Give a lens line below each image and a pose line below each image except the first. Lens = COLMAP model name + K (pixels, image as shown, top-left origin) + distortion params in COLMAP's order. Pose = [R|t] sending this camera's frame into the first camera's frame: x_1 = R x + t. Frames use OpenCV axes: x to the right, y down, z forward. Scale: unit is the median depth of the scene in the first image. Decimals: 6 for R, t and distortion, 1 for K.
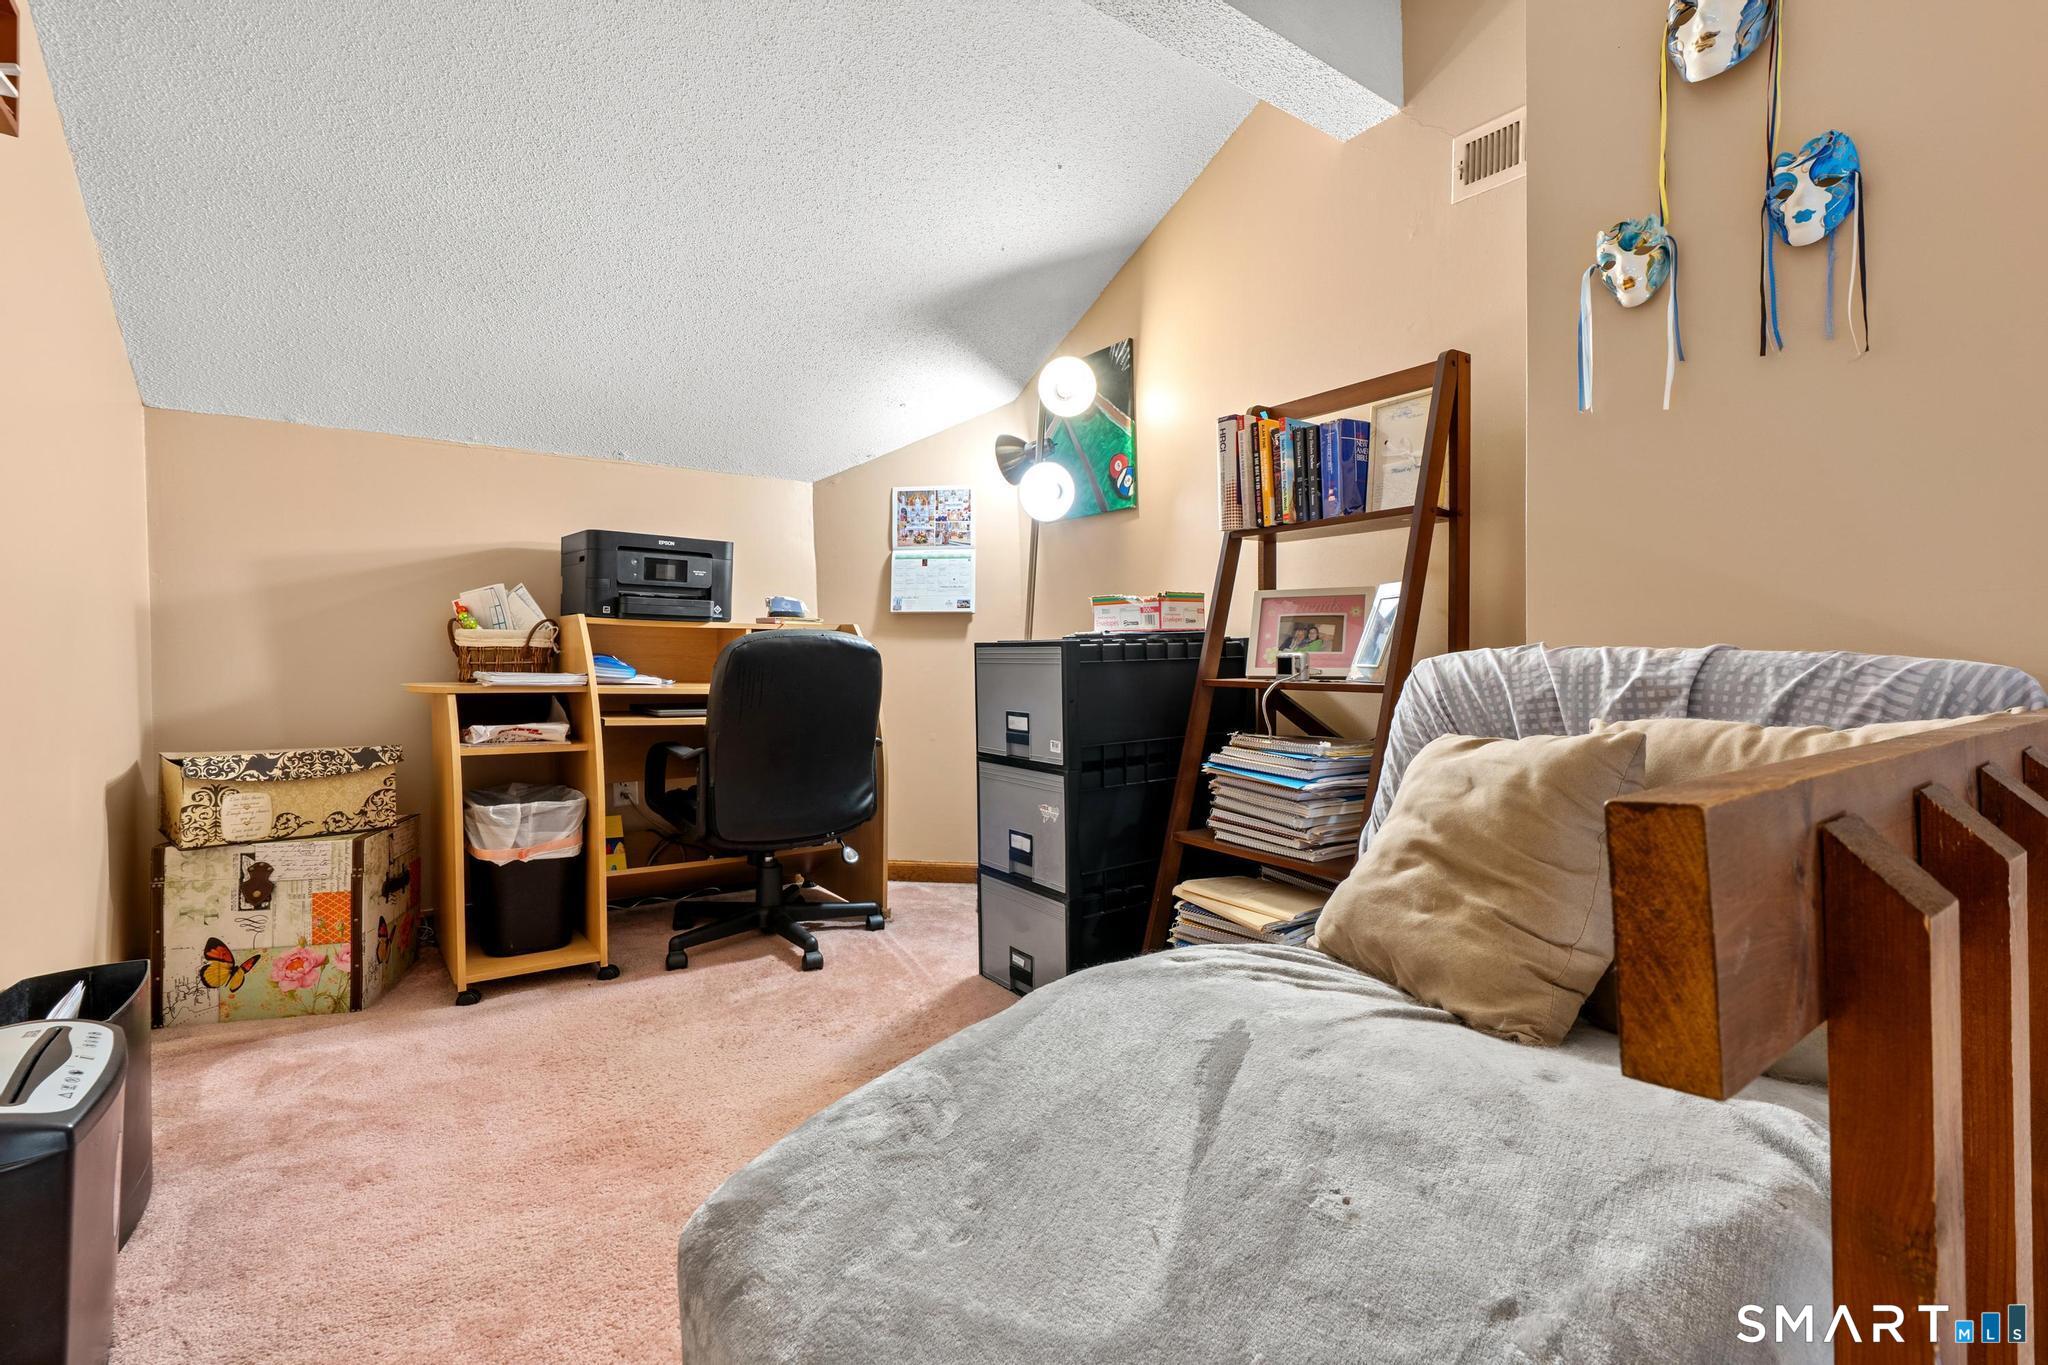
lens RADIAL K [[926.3, 0, 1024.0], [0, 926.3, 682.5], [0, 0, 1]] dist [0.000795, 0.000215]
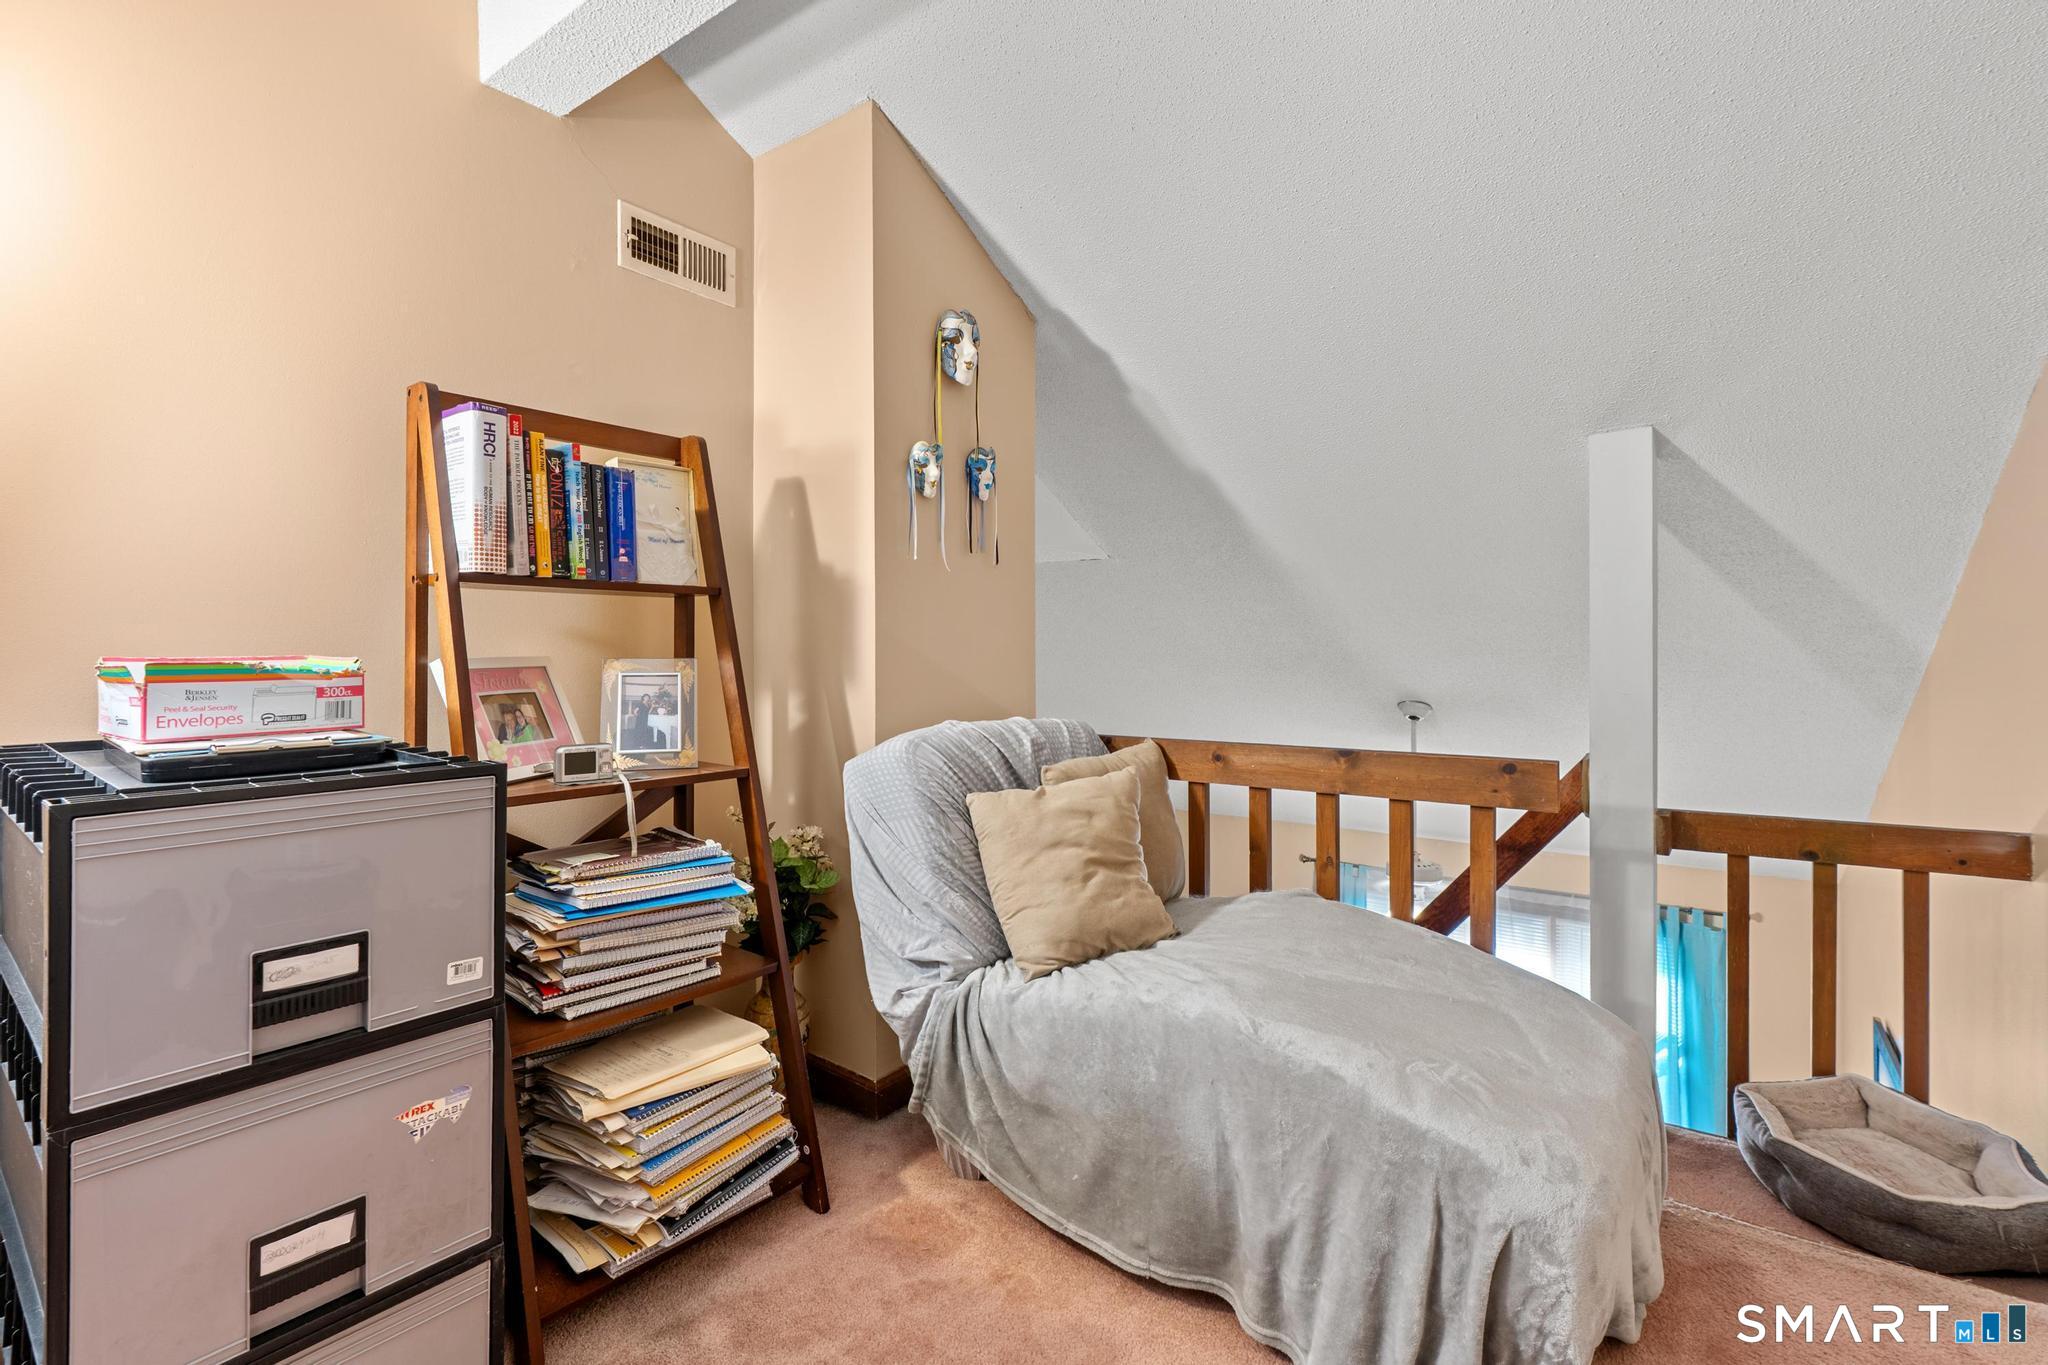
lens RADIAL K [[939.8, 0, 1008.7], [0, 939.8, 655.9], [0, 0, 1]] dist [0.000253, 0.000671]
pose [[-0.304281, -0.003765, 0.952575, -0.587953], [0.029199, 0.999485, 0.013277, -0.110043], [-0.952135, 0.031854, -0.304014, 0.917193]]
